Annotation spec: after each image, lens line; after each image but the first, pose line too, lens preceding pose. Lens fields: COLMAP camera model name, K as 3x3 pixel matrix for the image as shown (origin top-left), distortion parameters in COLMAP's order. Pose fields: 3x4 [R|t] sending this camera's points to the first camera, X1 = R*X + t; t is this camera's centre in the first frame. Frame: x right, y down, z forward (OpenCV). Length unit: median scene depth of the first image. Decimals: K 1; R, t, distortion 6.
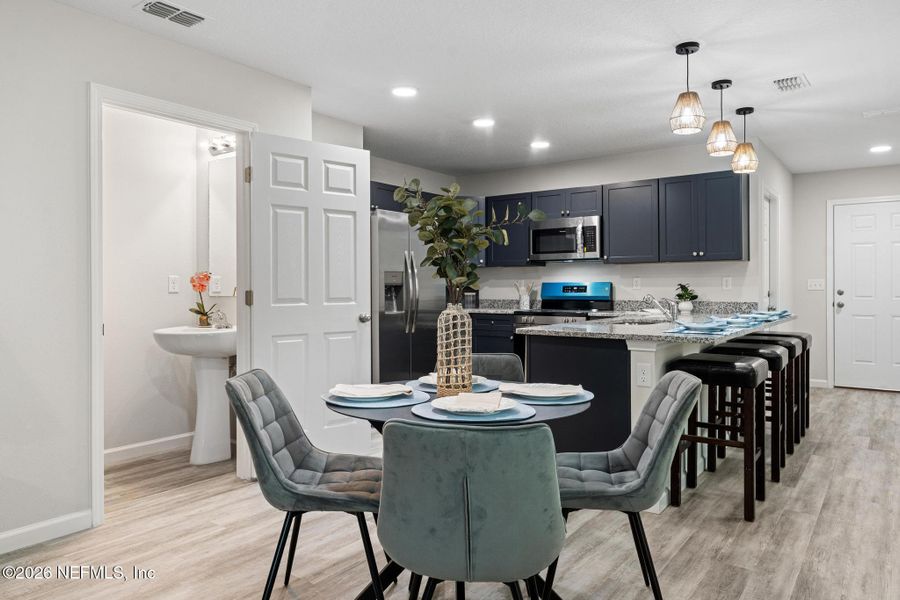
lens RADIAL K [[651.6, 0, 448.2], [0, 651.6, 291.5], [0, 0, 1]] dist [0.026812, 0.001472]
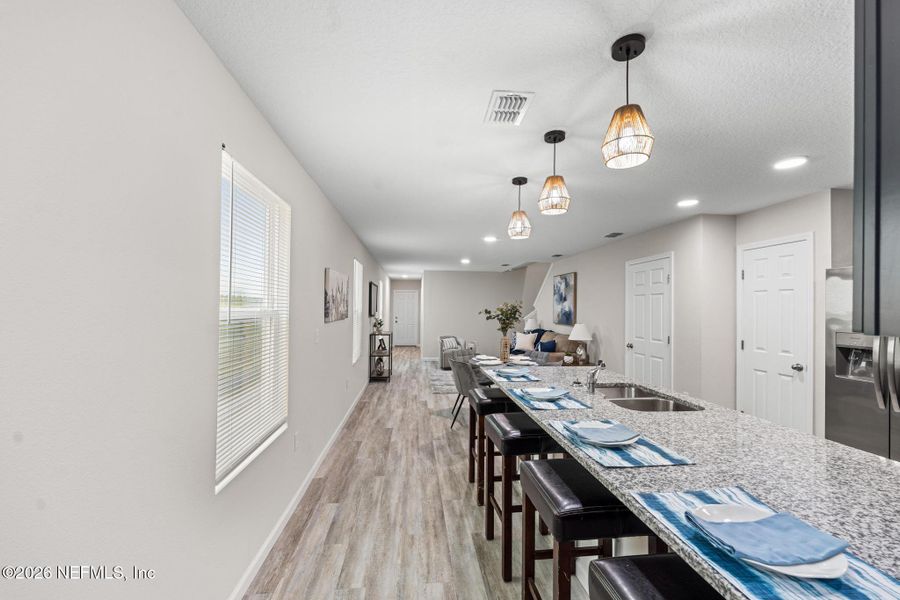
lens RADIAL K [[367.3, 0, 447.5], [0, 367.3, 305.3], [0, 0, 1]] dist [-0.018544, -0.000243]
pose [[-0.767735, -0.012554, -0.640644, 0.542495], [-0.015671, 0.999877, -0.000814, -0.048164], [0.640576, 0.009415, -0.767837, 0.818501]]
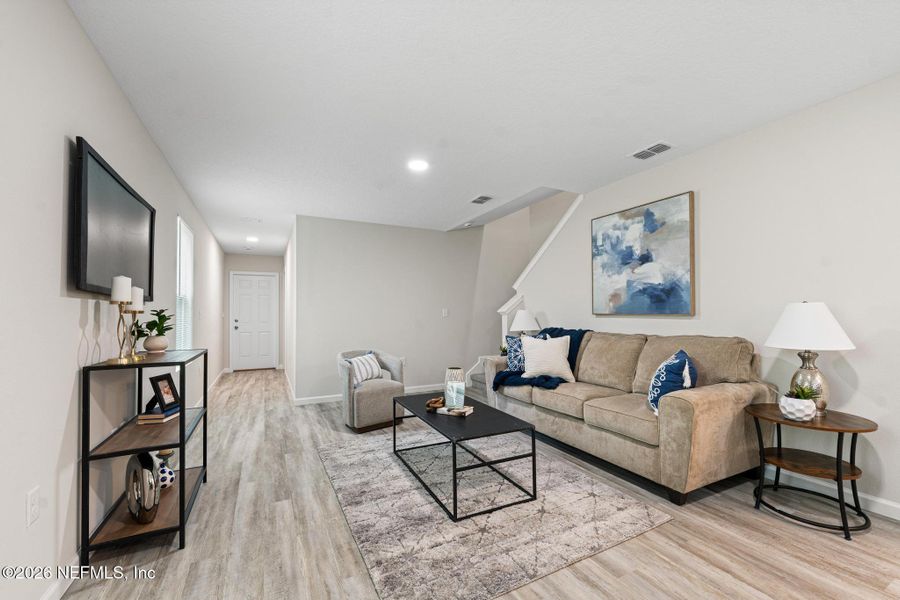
lens RADIAL K [[365.2, 0, 451.7], [0, 365.2, 308.5], [0, 0, 1]] dist [-0.002508, -0.000086]
pose [[-0.475724, -0.008209, -0.879556, 0.132381], [0.000866, 0.999952, -0.009802, -0.000504], [0.879594, -0.005425, -0.475694, 0.203083]]
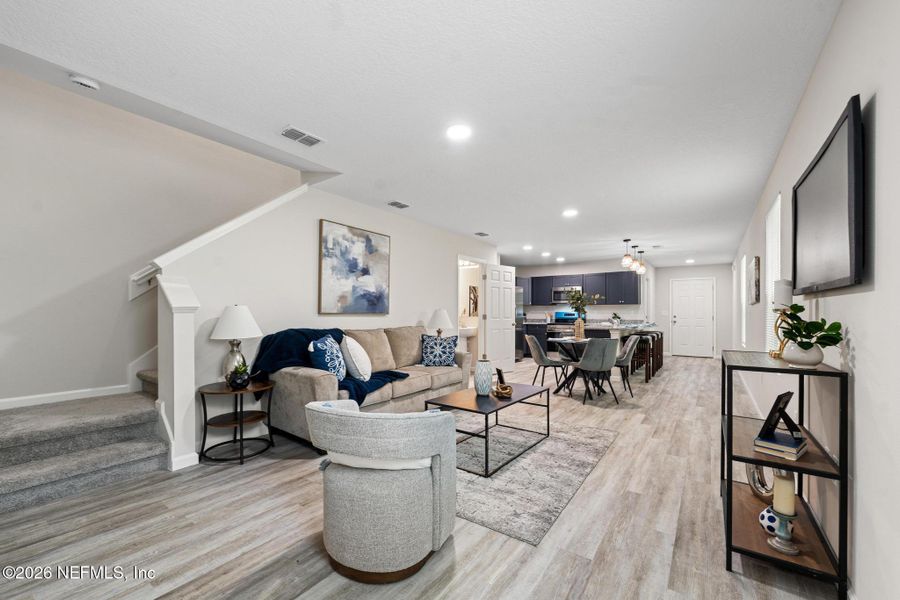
lens RADIAL K [[365.2, 0, 452.2], [0, 365.2, 312.9], [0, 0, 1]] dist [-0.002508, -0.000086]
pose [[0.999897, 0.006099, -0.012992, -0.267698], [-0.006226, 0.999933, -0.009766, 0.006632], [0.012932, 0.009845, 0.999868, -0.458578]]
